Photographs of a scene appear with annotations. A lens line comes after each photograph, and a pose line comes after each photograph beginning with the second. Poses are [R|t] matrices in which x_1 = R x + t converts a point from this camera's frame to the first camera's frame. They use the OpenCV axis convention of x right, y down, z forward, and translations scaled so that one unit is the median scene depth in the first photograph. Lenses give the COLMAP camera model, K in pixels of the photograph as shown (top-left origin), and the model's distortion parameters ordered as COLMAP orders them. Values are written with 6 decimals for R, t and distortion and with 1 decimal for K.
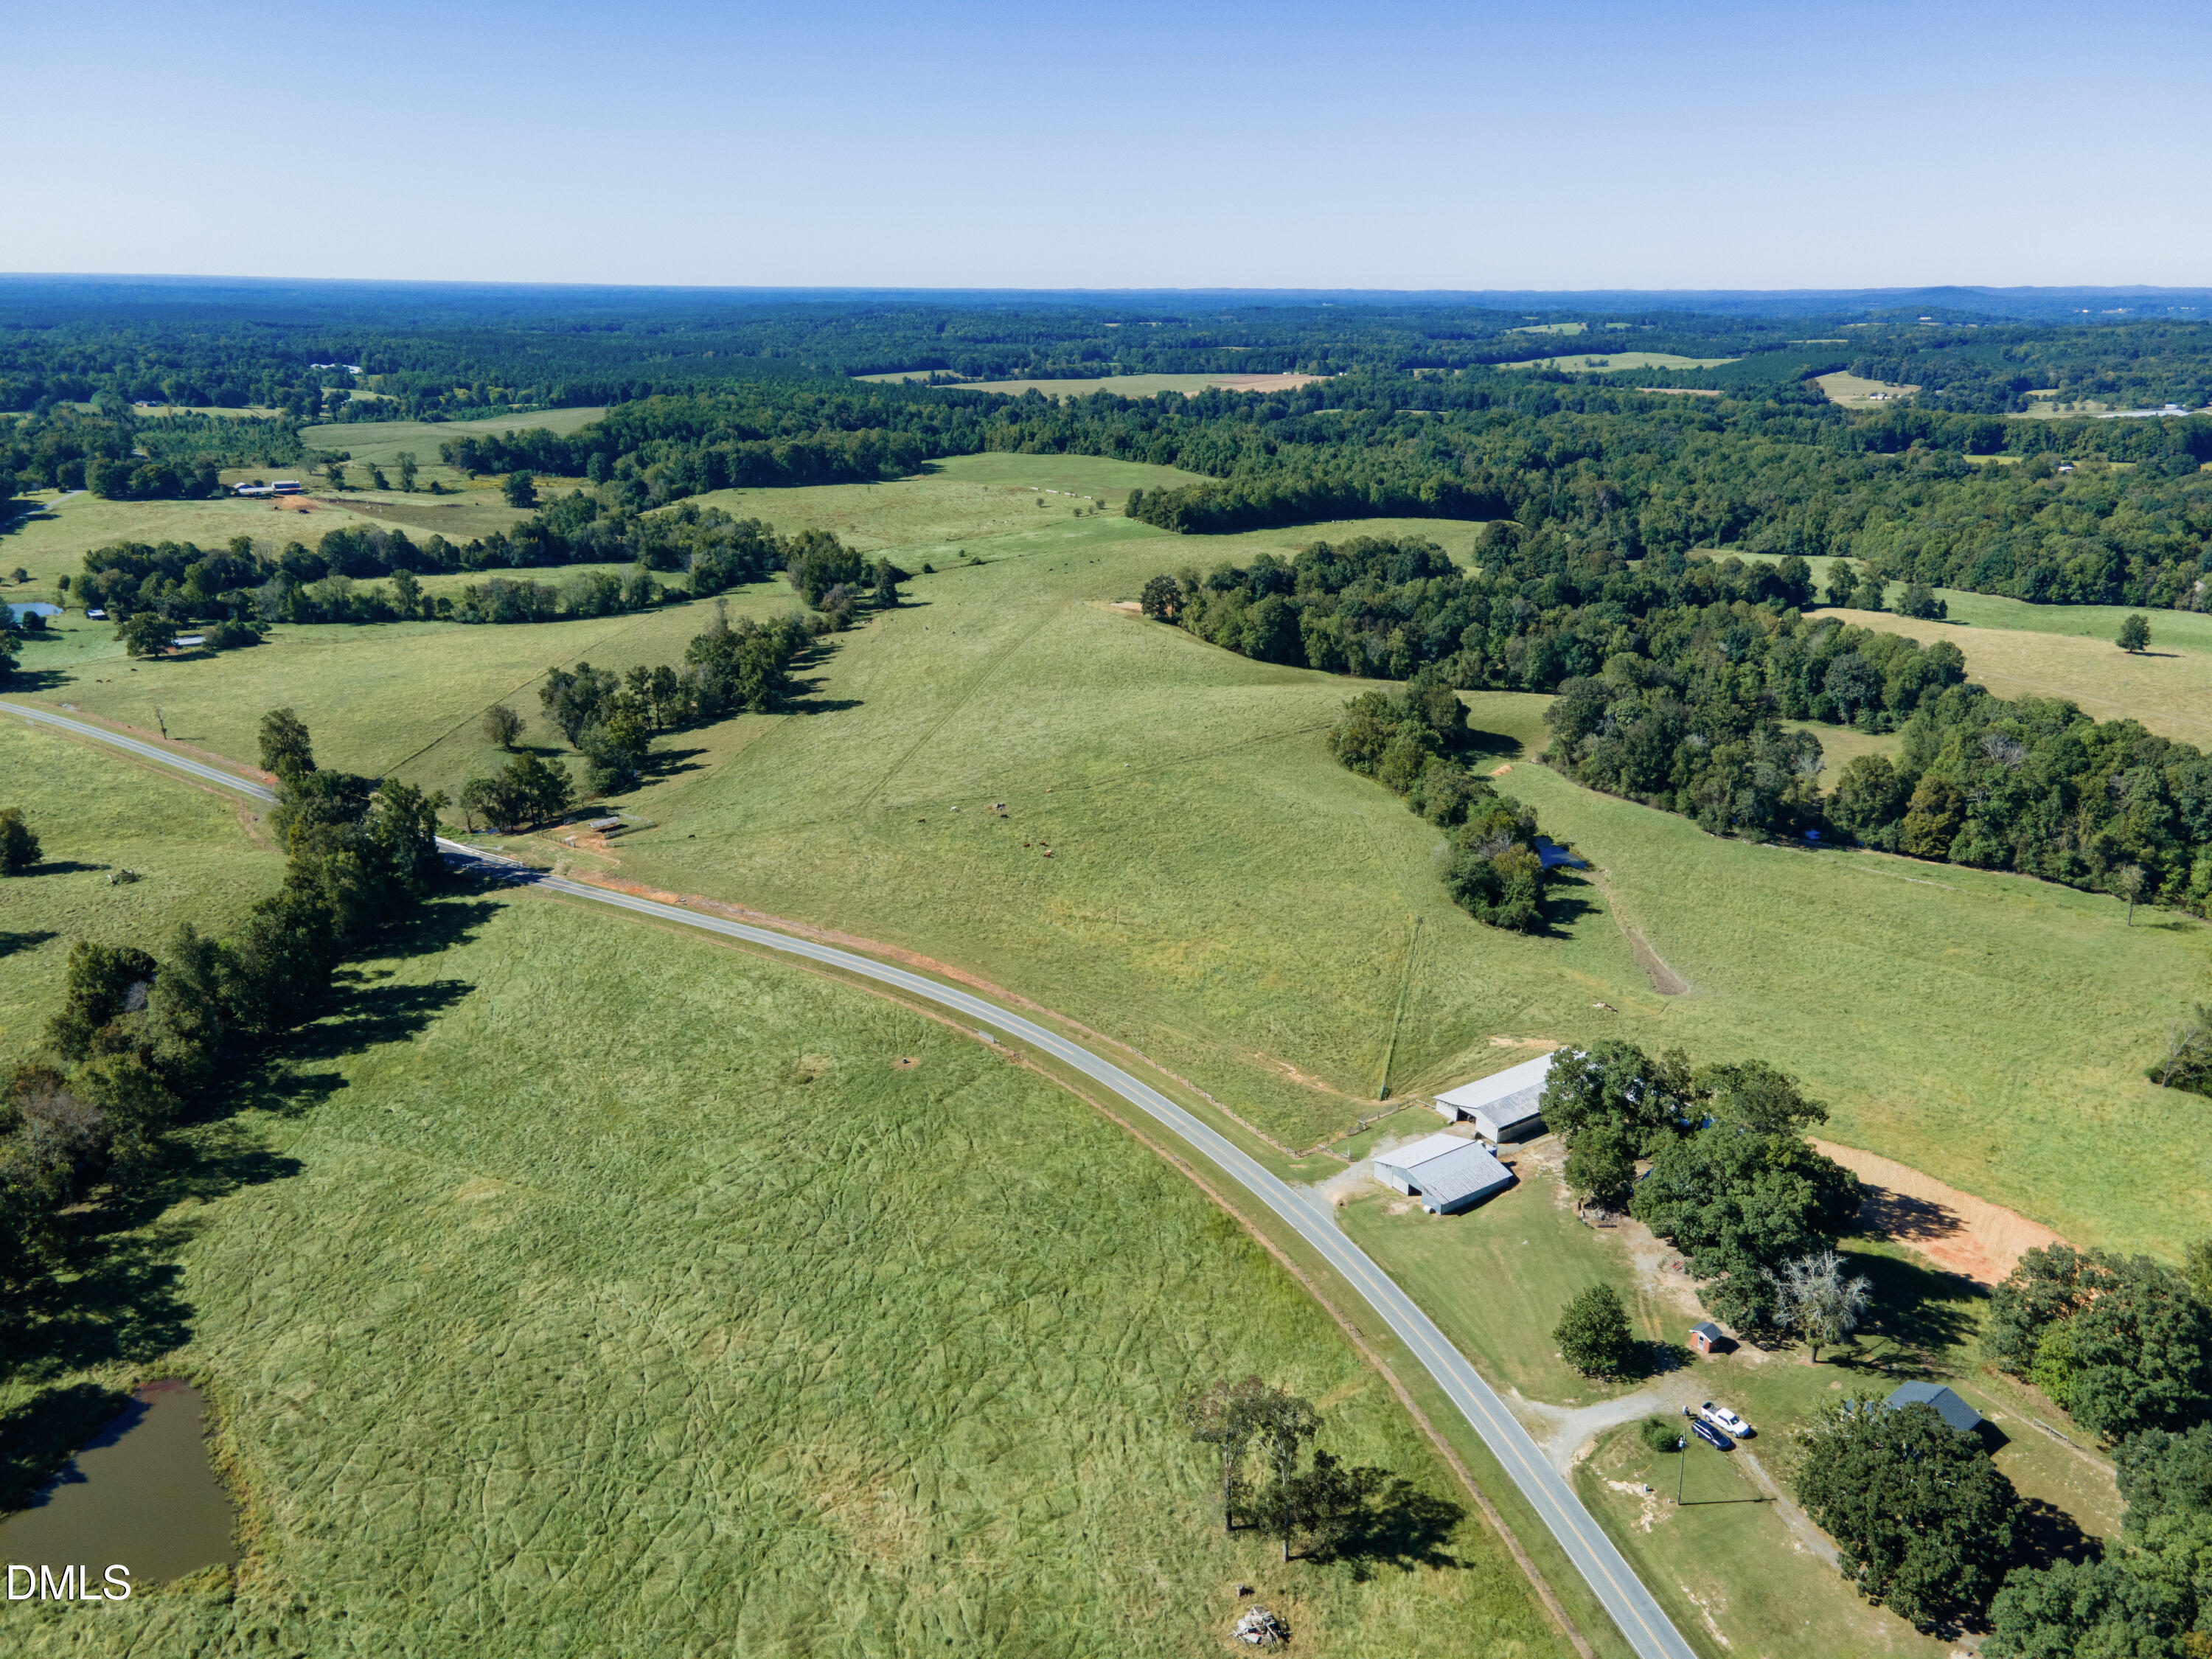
lens RADIAL K [[1604.2, 0, 1117.1], [0, 1604.2, 833.1], [0, 0, 1]] dist [0.035759, 0.008555]
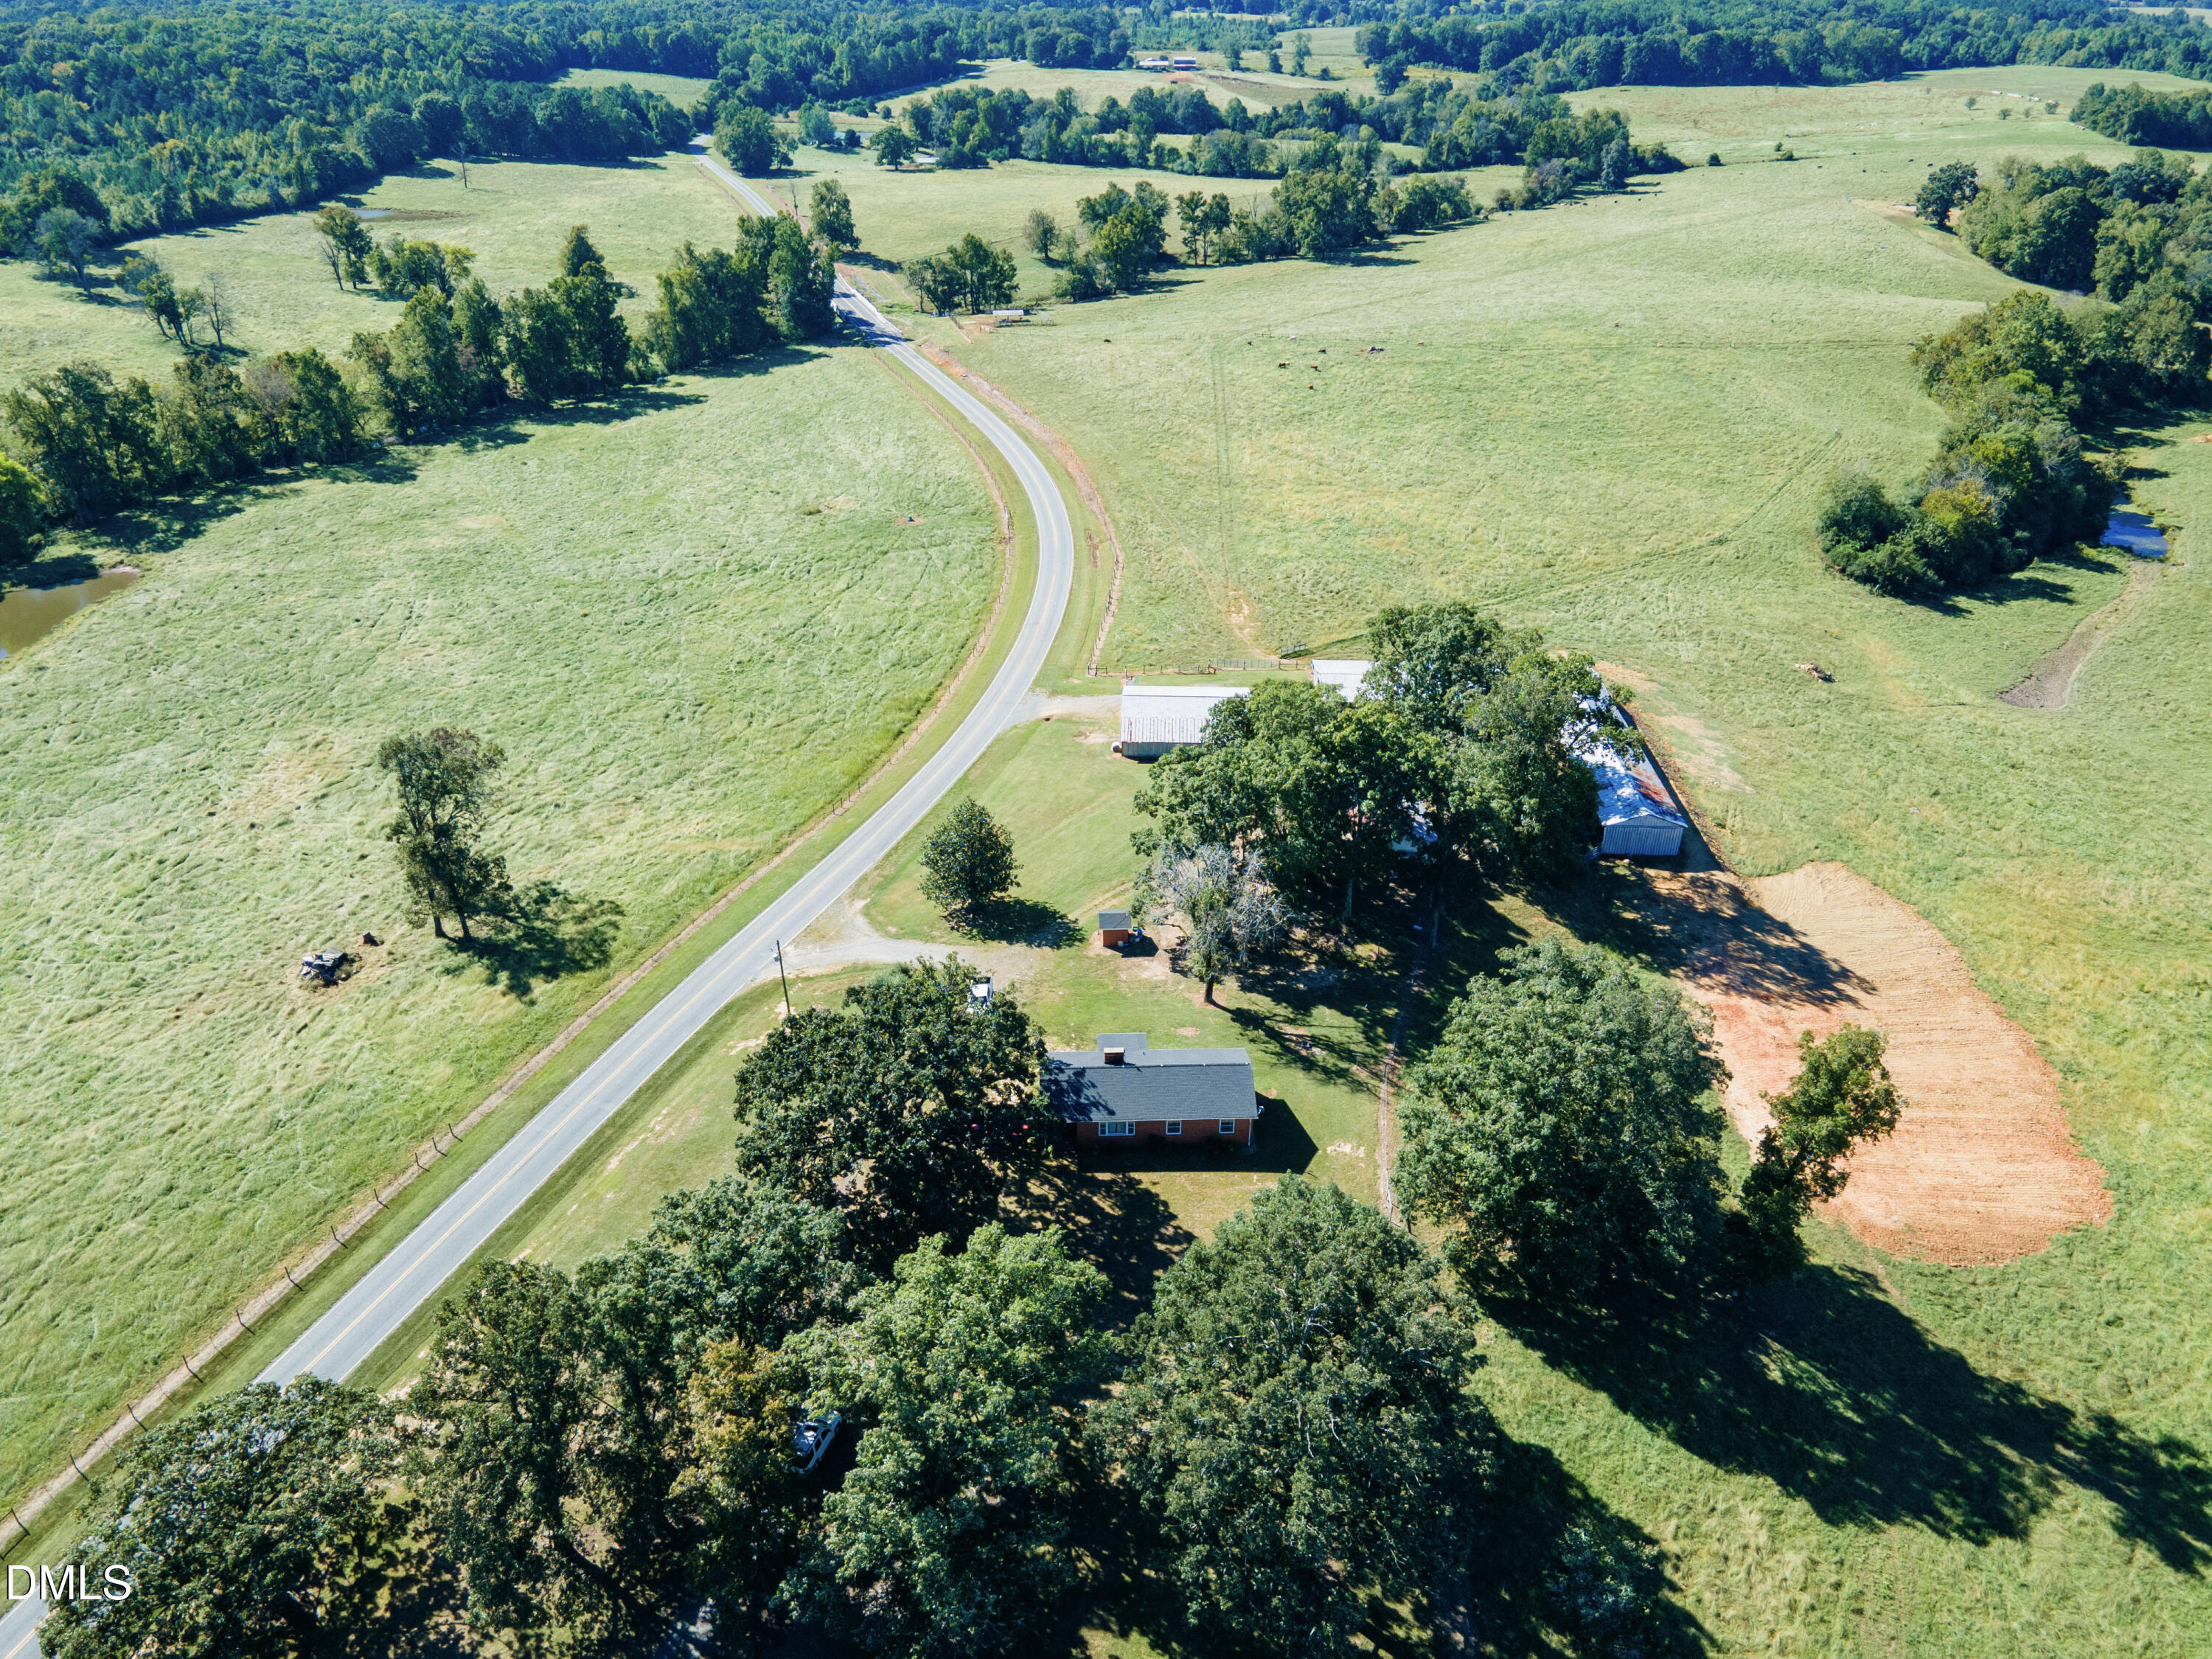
lens RADIAL K [[1604.2, 0, 1102.4], [0, 1604.2, 830.3], [0, 0, 1]] dist [0.035759, 0.008555]
pose [[0.790778, 0.289108, -0.539525, 0.222697], [-0.188992, 0.953682, 0.234034, 0.034079], [0.582196, -0.083103, 0.808790, 0.137866]]
